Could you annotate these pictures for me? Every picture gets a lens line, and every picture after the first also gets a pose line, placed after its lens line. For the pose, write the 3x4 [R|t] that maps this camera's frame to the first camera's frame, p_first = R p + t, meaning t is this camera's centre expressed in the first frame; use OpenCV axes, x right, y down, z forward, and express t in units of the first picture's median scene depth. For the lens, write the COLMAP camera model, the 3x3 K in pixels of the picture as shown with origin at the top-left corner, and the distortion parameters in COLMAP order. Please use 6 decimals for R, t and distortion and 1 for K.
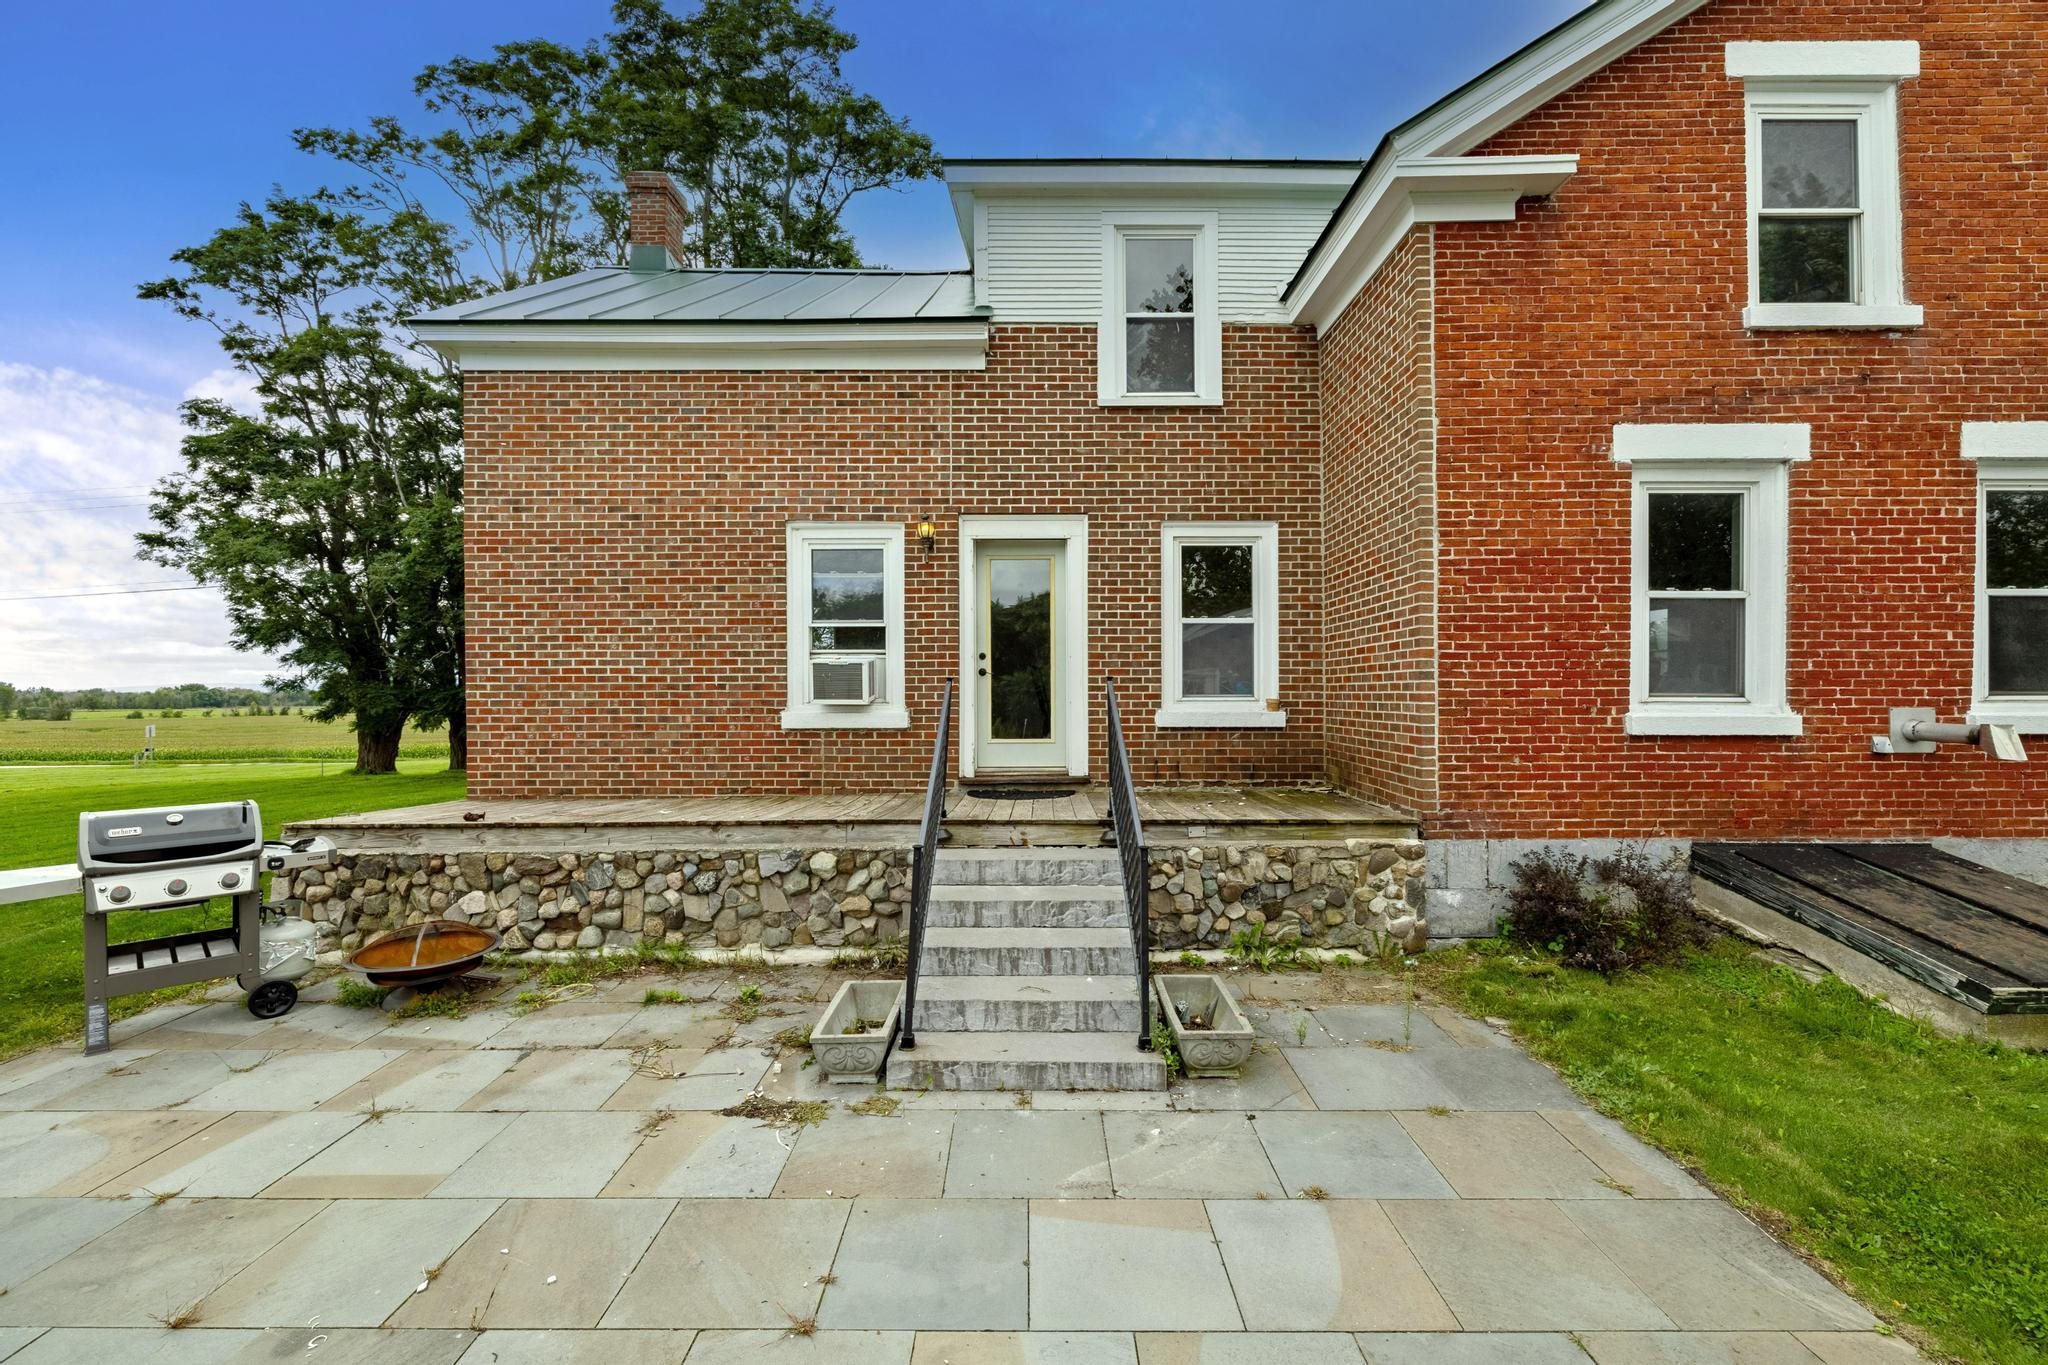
lens RADIAL K [[867.1, 0, 987.0], [0, 867.1, 687.0], [0, 0, 1]] dist [-0.002908, 0.000345]
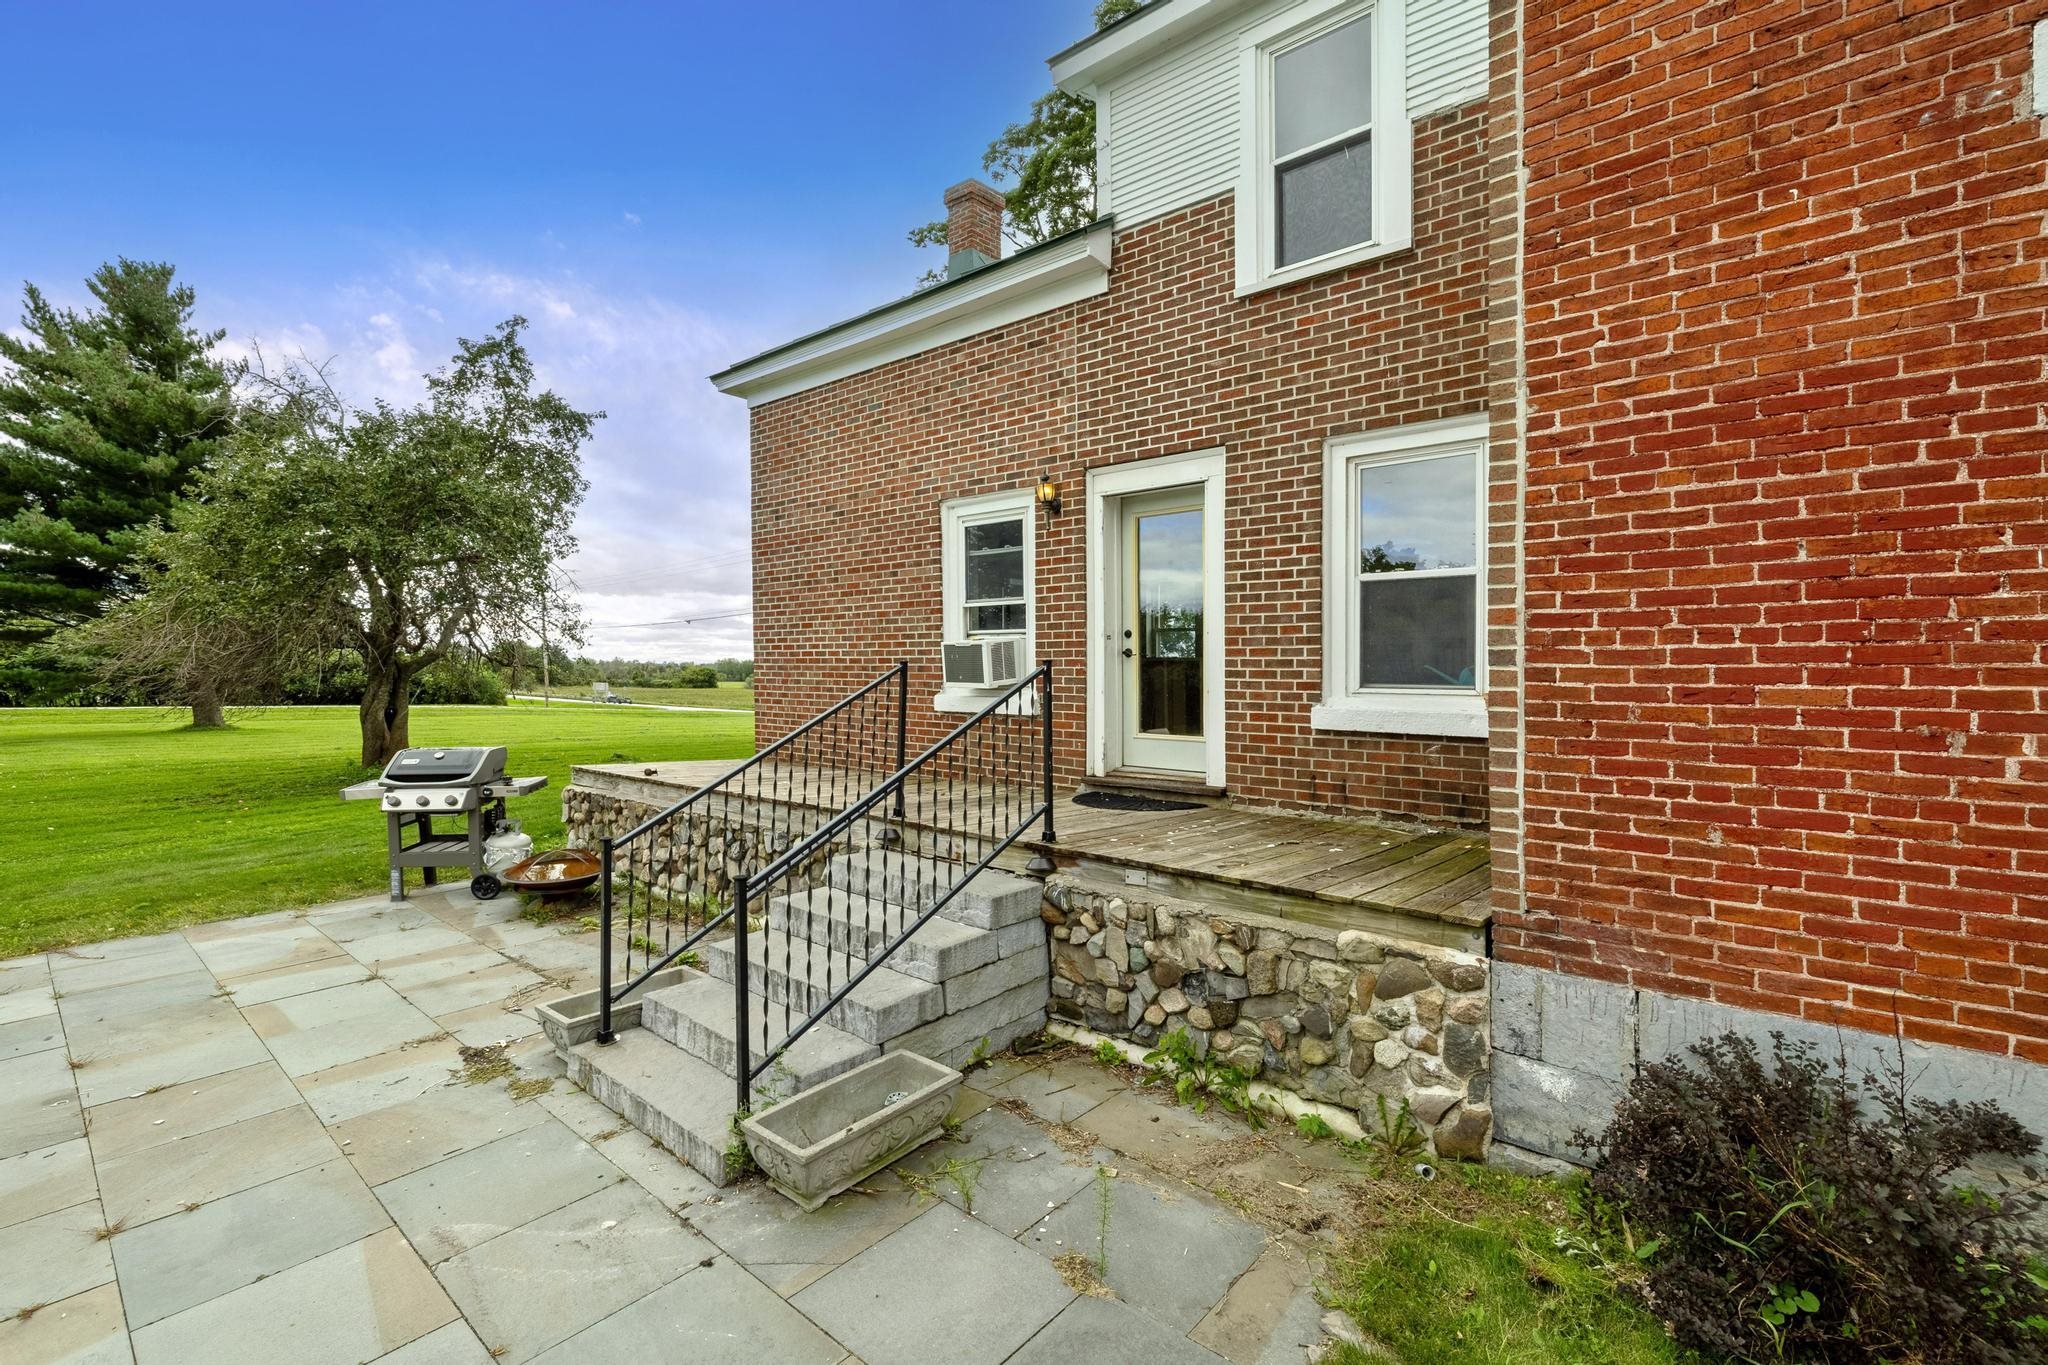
lens RADIAL K [[867.1, 0, 1016.9], [0, 867.1, 680.8], [0, 0, 1]] dist [-0.002908, 0.000345]
pose [[0.765518, 0.015500, -0.643228, 0.622927], [-0.004241, 0.999810, 0.019046, -0.007948], [0.643400, -0.011852, 0.765438, 0.392958]]
